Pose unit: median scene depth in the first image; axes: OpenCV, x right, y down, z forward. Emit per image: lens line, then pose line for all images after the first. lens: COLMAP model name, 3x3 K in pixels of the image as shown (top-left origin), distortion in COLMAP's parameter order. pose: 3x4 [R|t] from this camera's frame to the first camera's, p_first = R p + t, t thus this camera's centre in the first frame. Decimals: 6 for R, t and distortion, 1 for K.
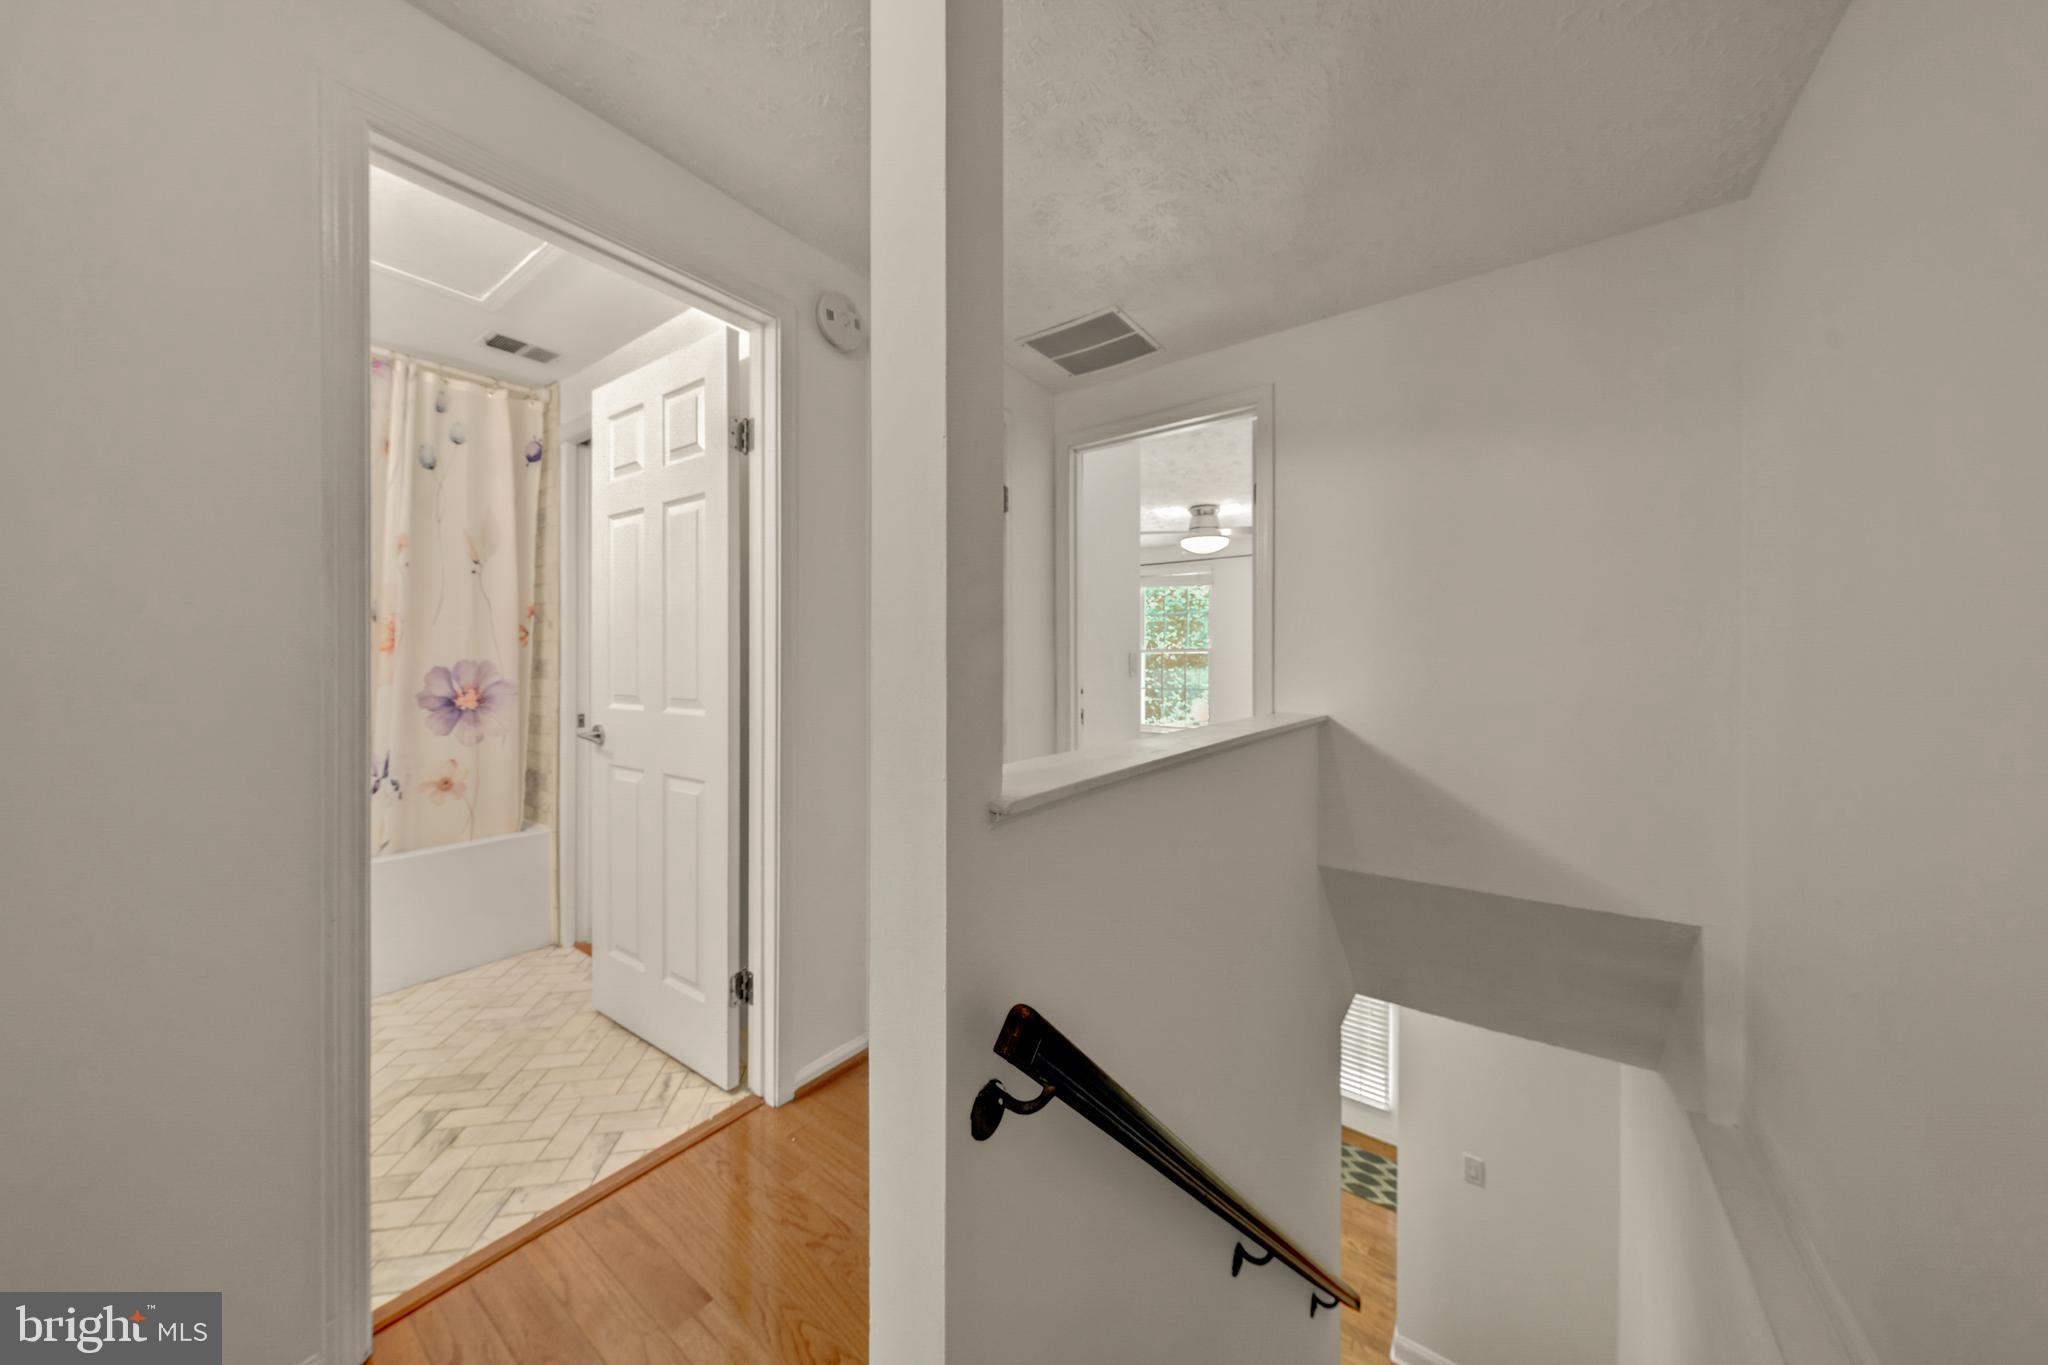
lens RADIAL K [[840.0, 0, 1027.2], [0, 840.0, 673.2], [0, 0, 1]] dist [0.000456, -0.000009]
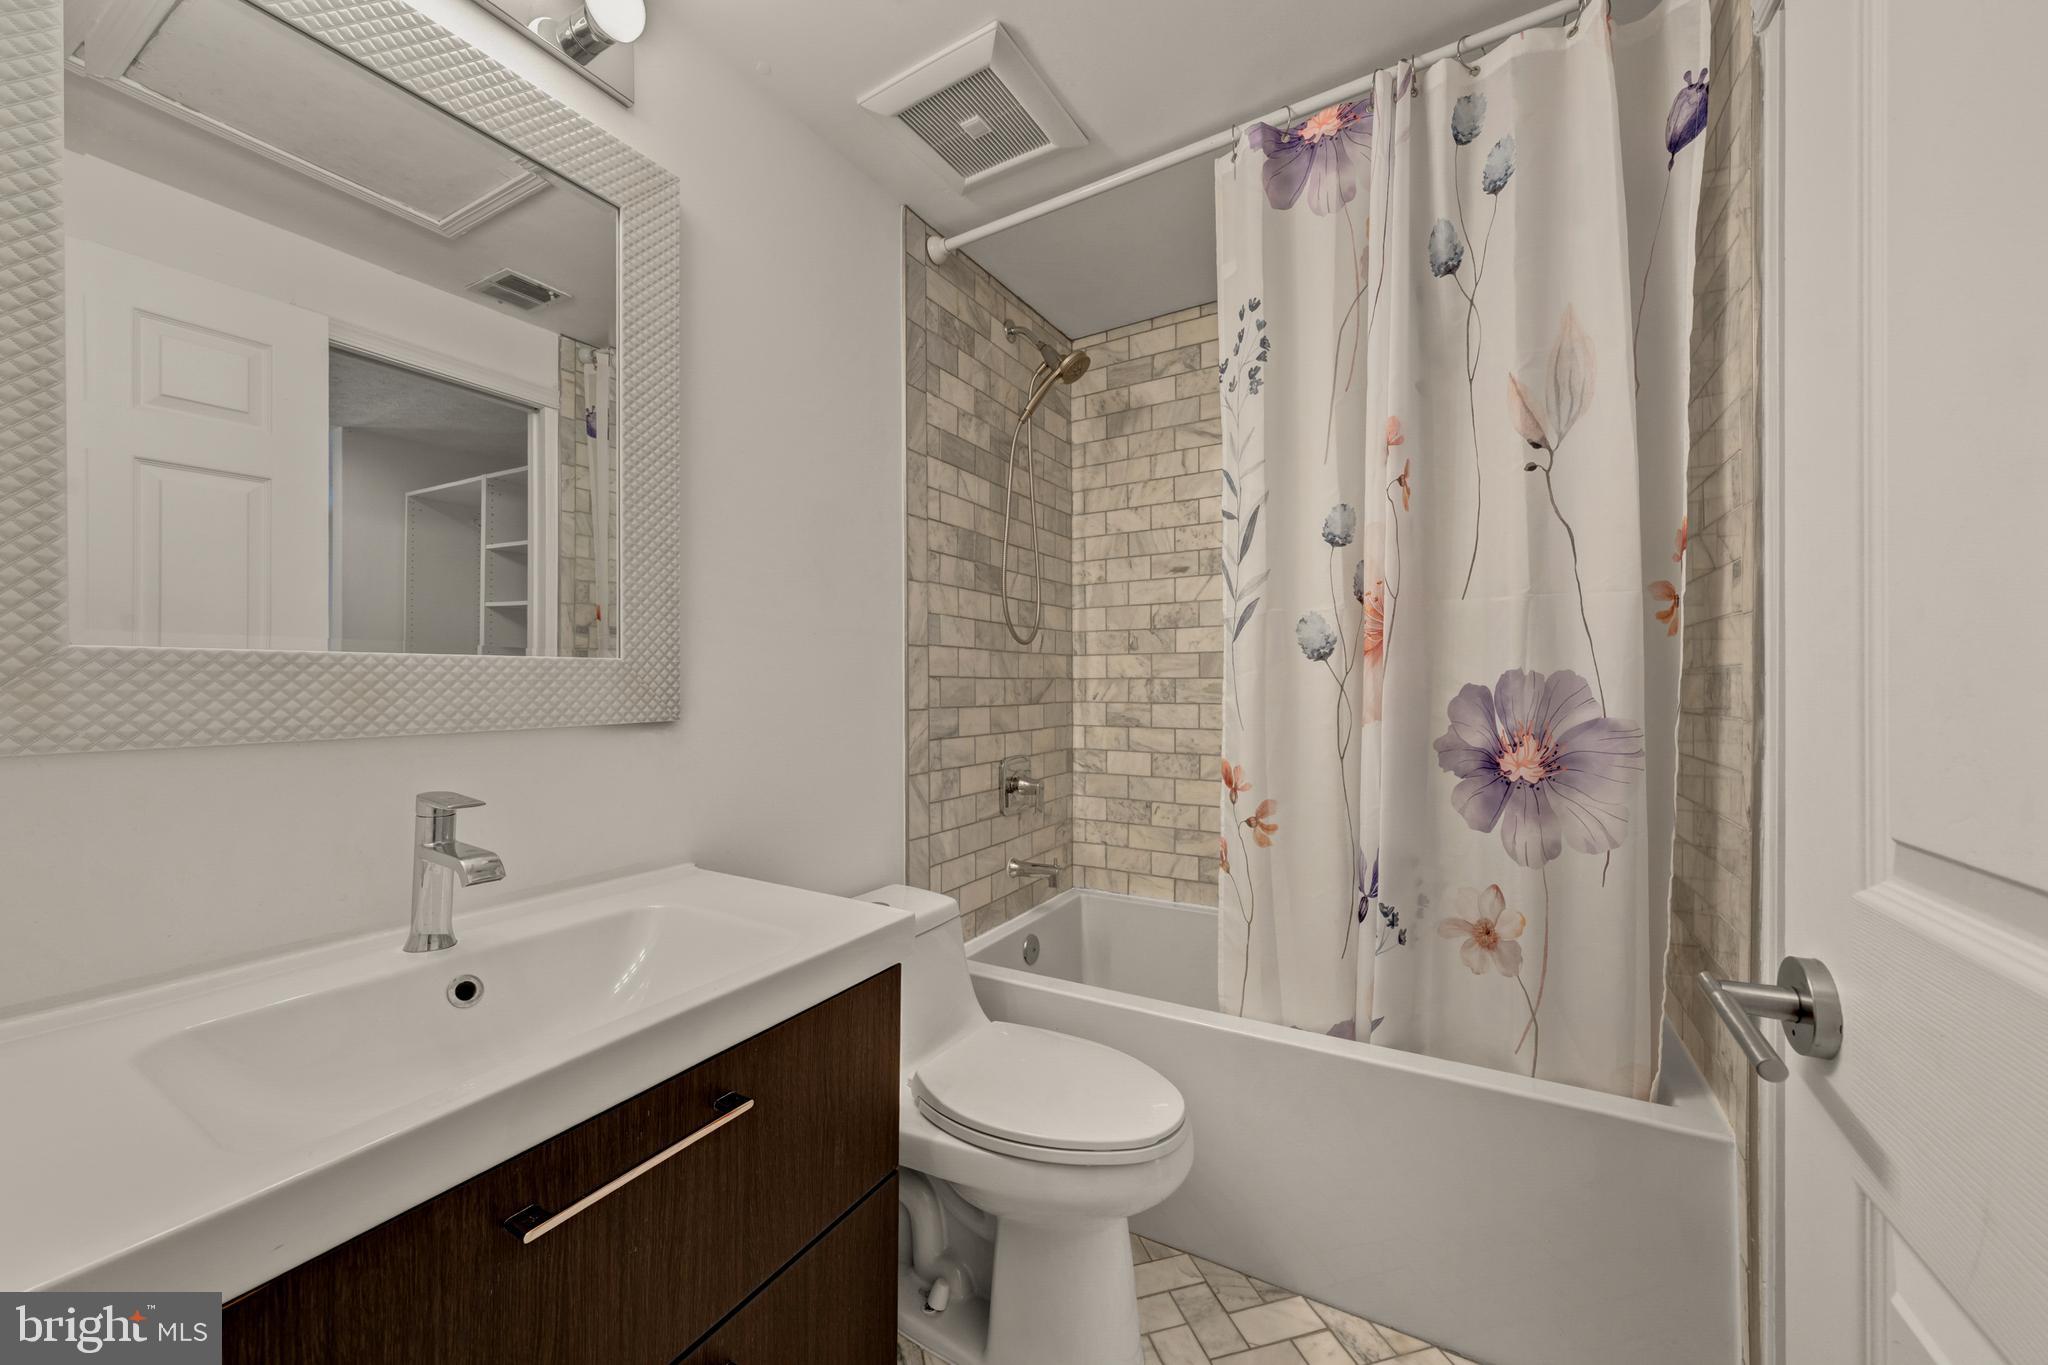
lens RADIAL K [[812.1, 0, 1024.0], [0, 812.1, 682.5], [0, 0, 1]] dist [0.000436, 0.000059]
pose [[0.201280, -0.002014, -0.979532, -0.298916], [-0.004244, 0.999987, -0.002928, -0.006970], [0.979524, 0.004746, 0.201269, 0.656088]]
